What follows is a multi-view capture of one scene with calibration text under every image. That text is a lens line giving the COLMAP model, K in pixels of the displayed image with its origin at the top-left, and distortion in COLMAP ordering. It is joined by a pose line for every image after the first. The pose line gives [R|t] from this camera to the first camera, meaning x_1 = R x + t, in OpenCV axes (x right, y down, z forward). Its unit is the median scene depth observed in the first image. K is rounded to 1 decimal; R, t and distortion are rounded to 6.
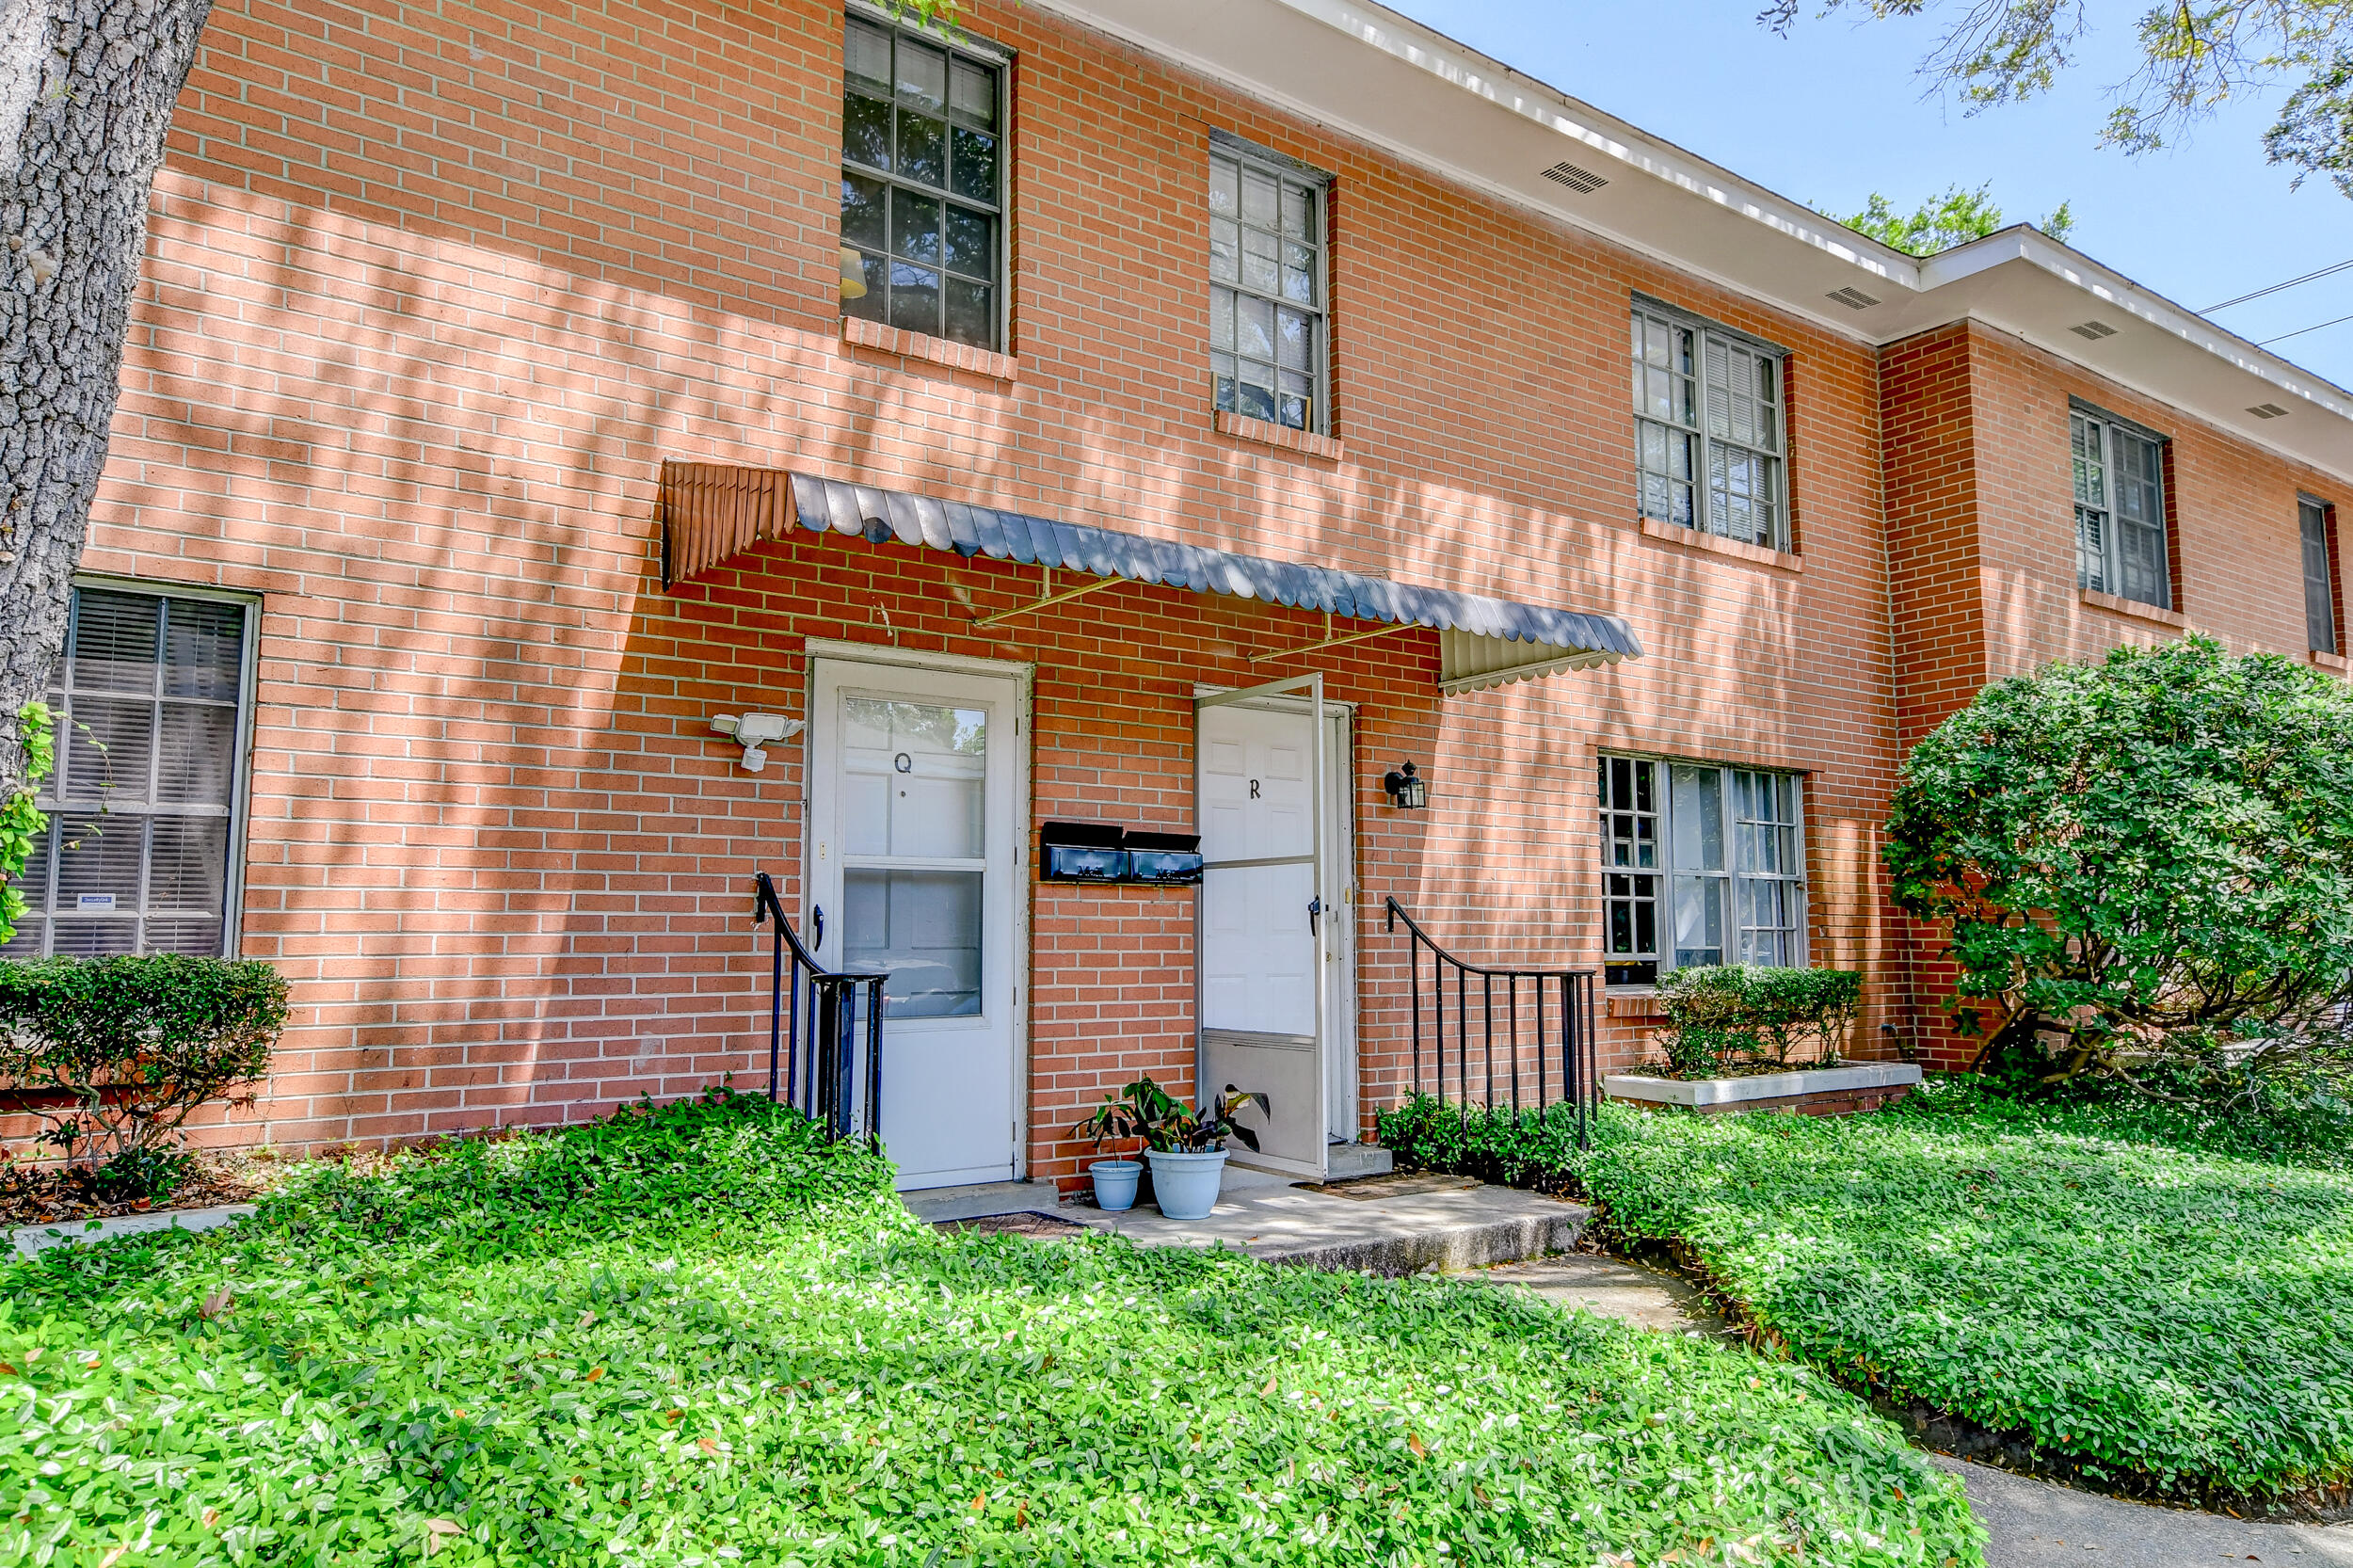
lens RADIAL K [[1553.7, 0, 1164.9], [0, 1553.7, 780.7], [0, 0, 1]] dist [0.038601, 0.016226]
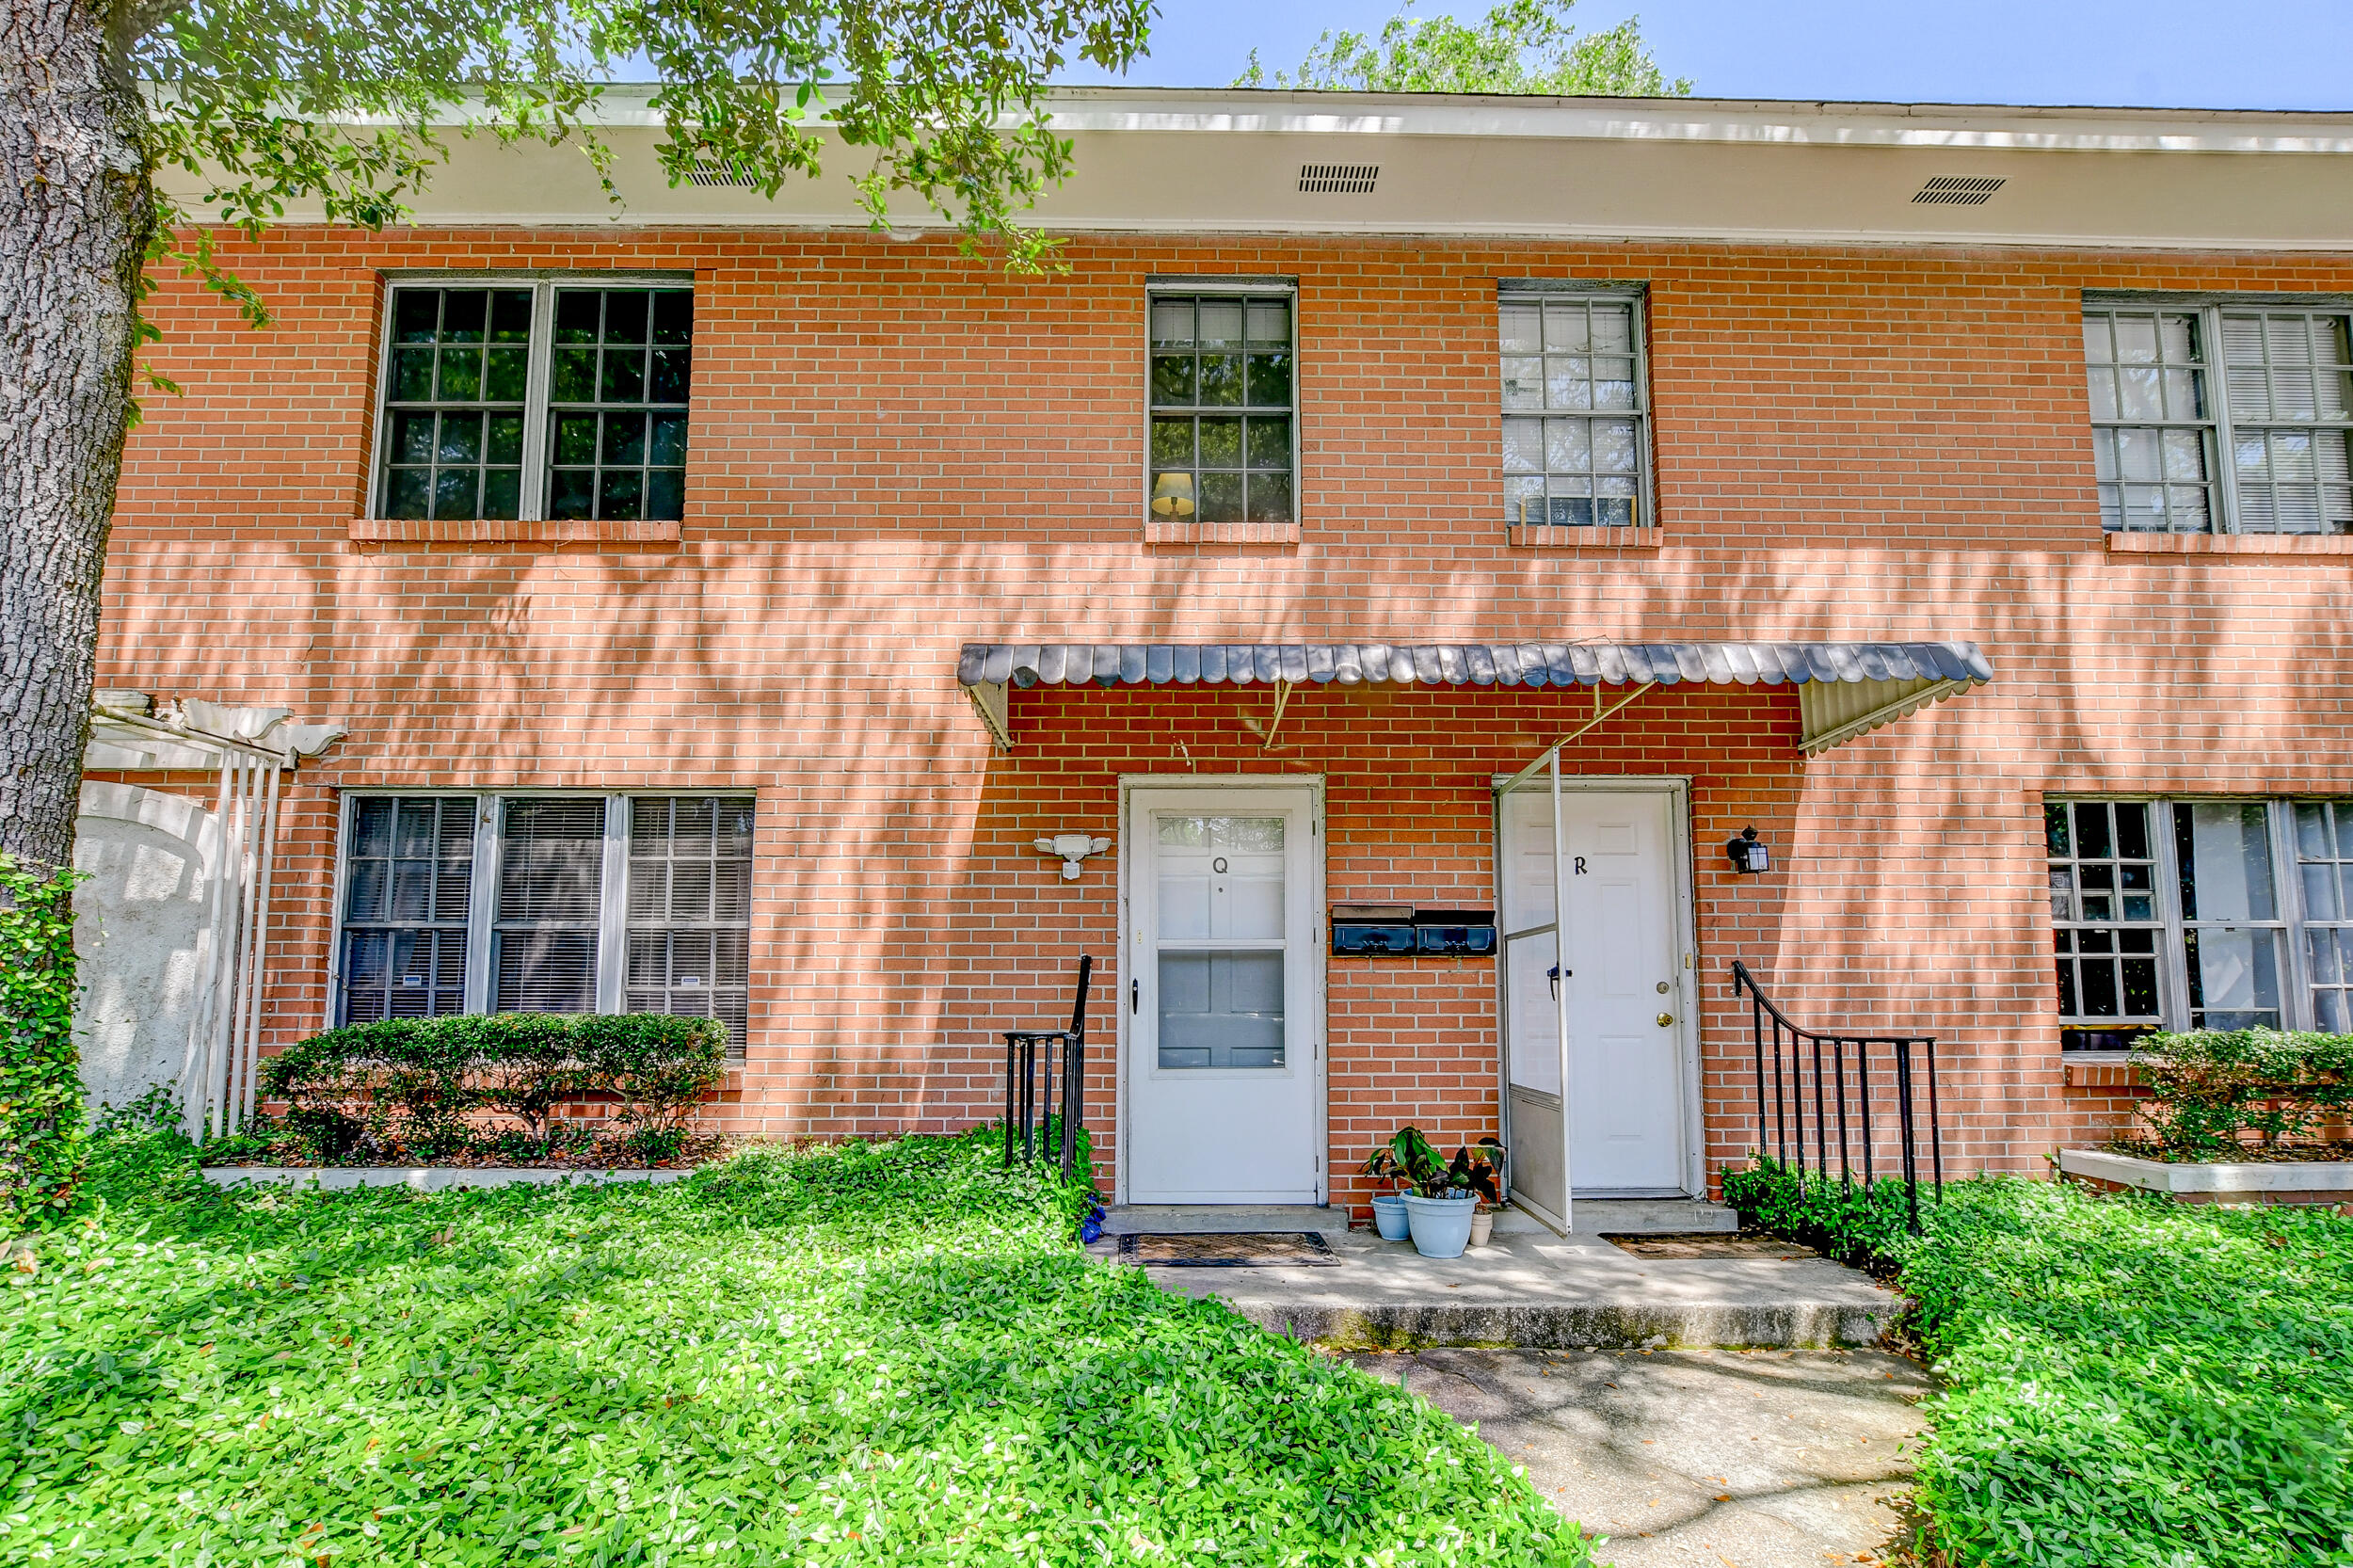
lens RADIAL K [[1041.6, 0, 1166.5], [0, 1041.6, 916.2], [0, 0, 1]] dist [-0.009117, 0.001956]
pose [[0.819194, -0.051067, -0.571238, 0.238693], [0.060933, 0.998140, -0.001848, 0.024824], [0.570270, -0.033294, 0.820782, 0.242548]]
